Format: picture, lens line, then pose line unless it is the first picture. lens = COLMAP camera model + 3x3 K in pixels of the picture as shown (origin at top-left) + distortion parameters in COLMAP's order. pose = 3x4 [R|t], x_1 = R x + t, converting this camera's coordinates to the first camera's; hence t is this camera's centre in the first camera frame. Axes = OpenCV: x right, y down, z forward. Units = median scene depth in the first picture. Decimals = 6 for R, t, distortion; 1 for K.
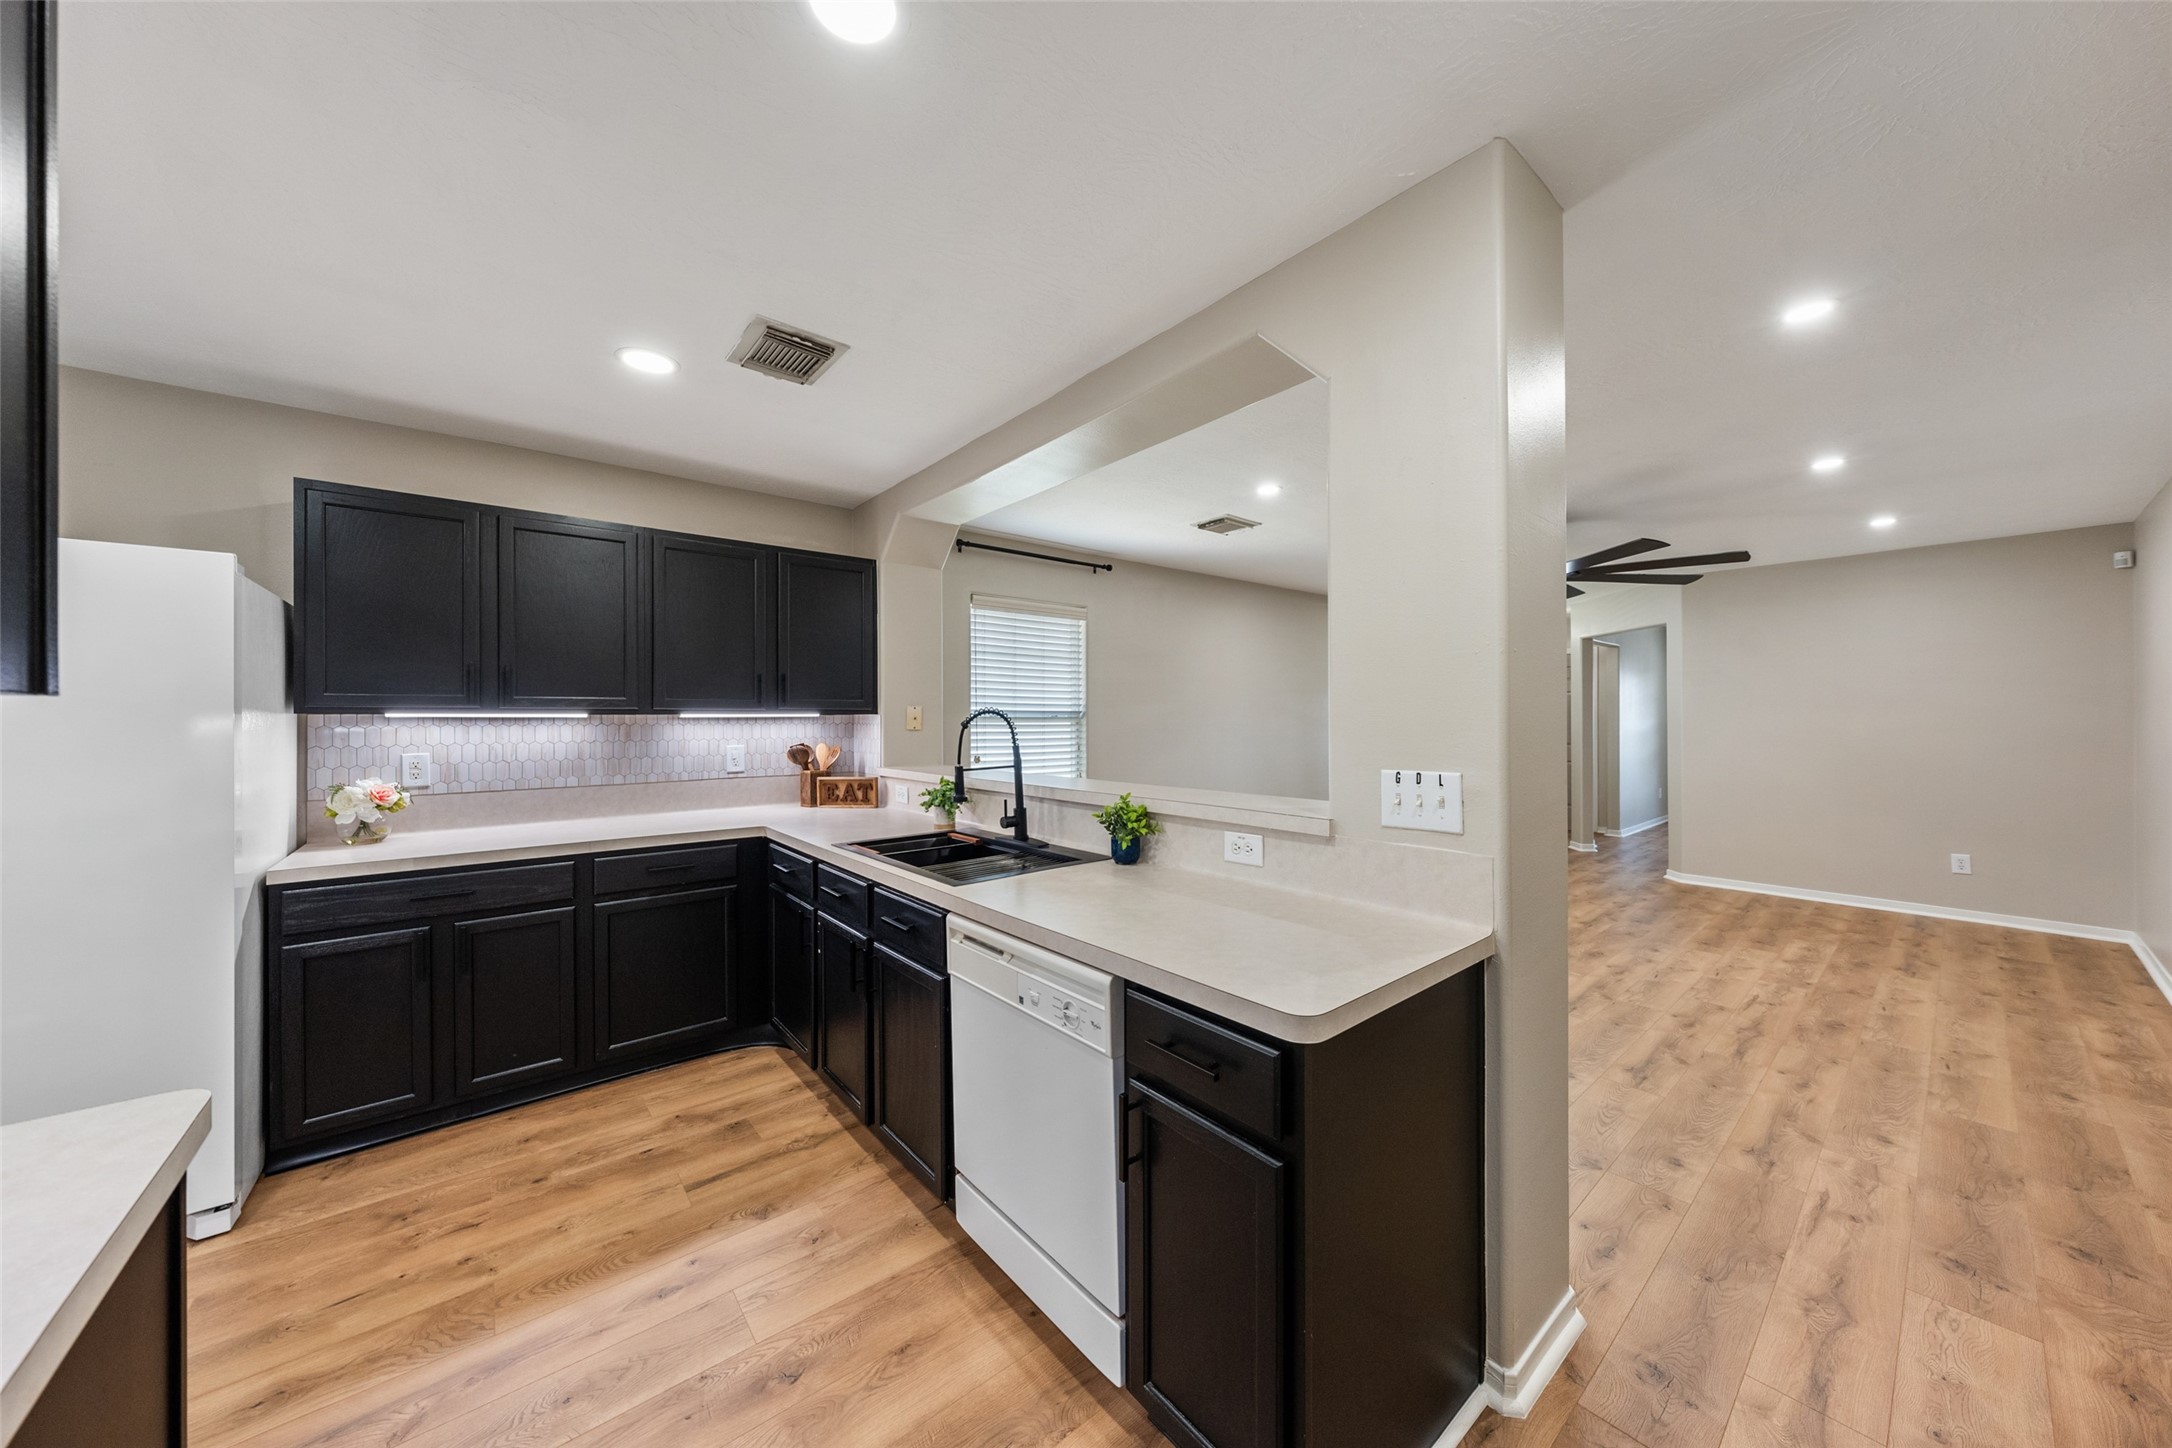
lens RADIAL K [[734.7, 0, 1089.9], [0, 734.7, 722.4], [0, 0, 1]] dist [-0.004322, 0.000961]
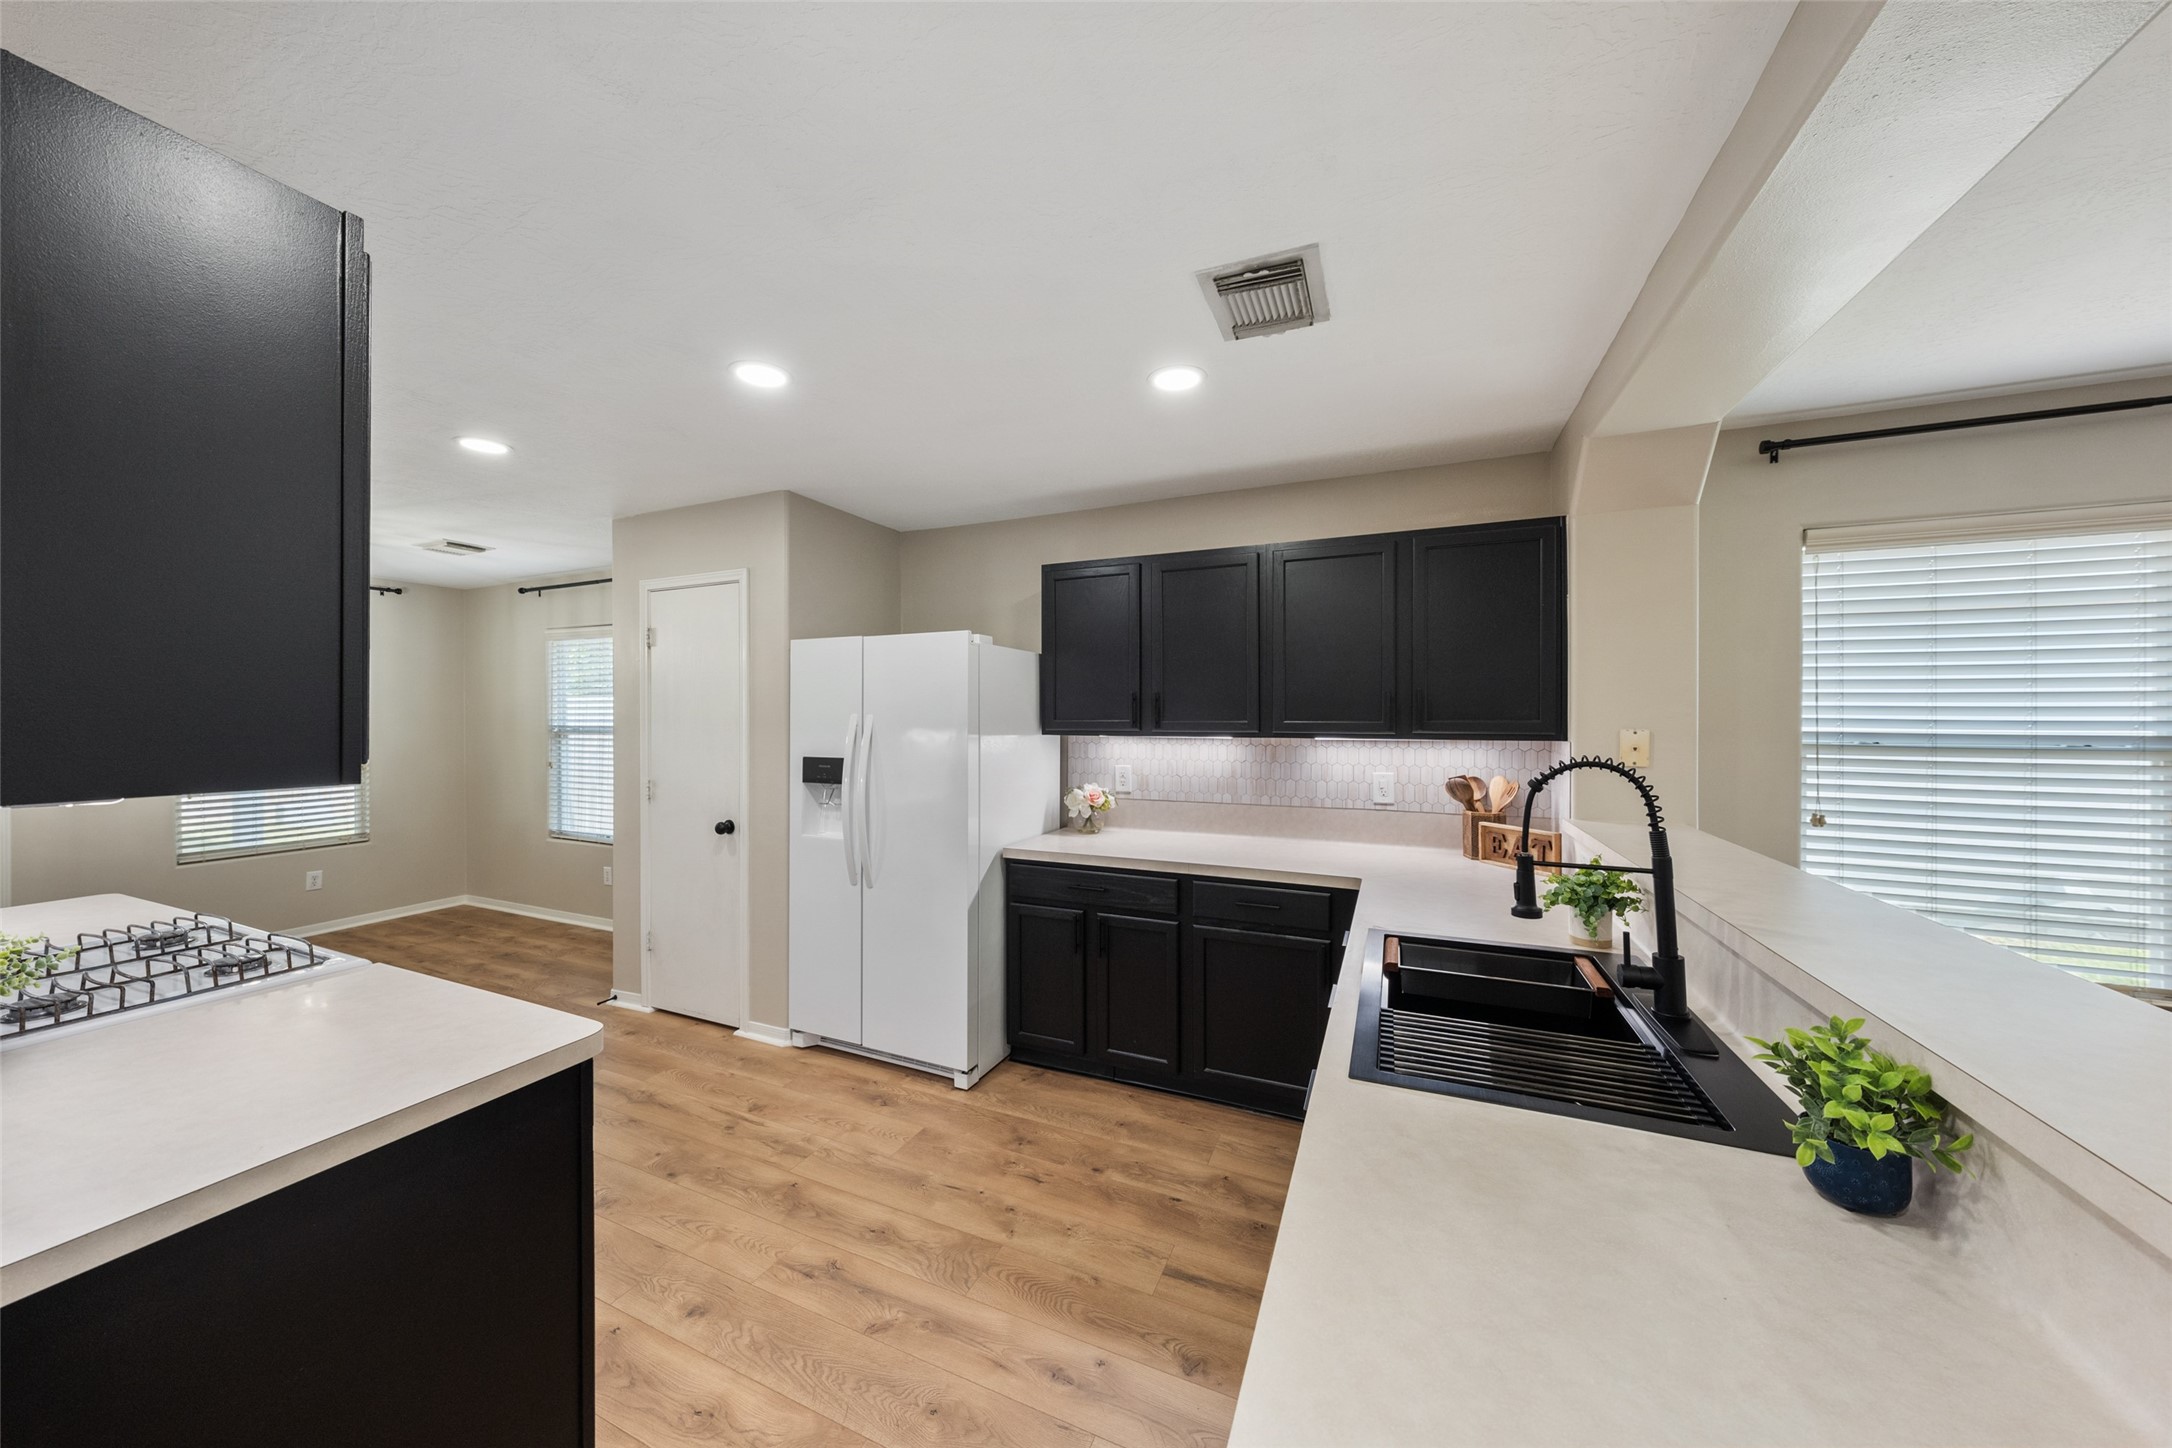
lens RADIAL K [[734.7, 0, 1080.8], [0, 734.7, 717.2], [0, 0, 1]] dist [-0.004322, 0.000961]
pose [[0.432060, 0.006646, -0.901820, 0.187843], [-0.005408, 0.999974, 0.004778, -0.048592], [0.901829, 0.002812, 0.432084, 0.422125]]
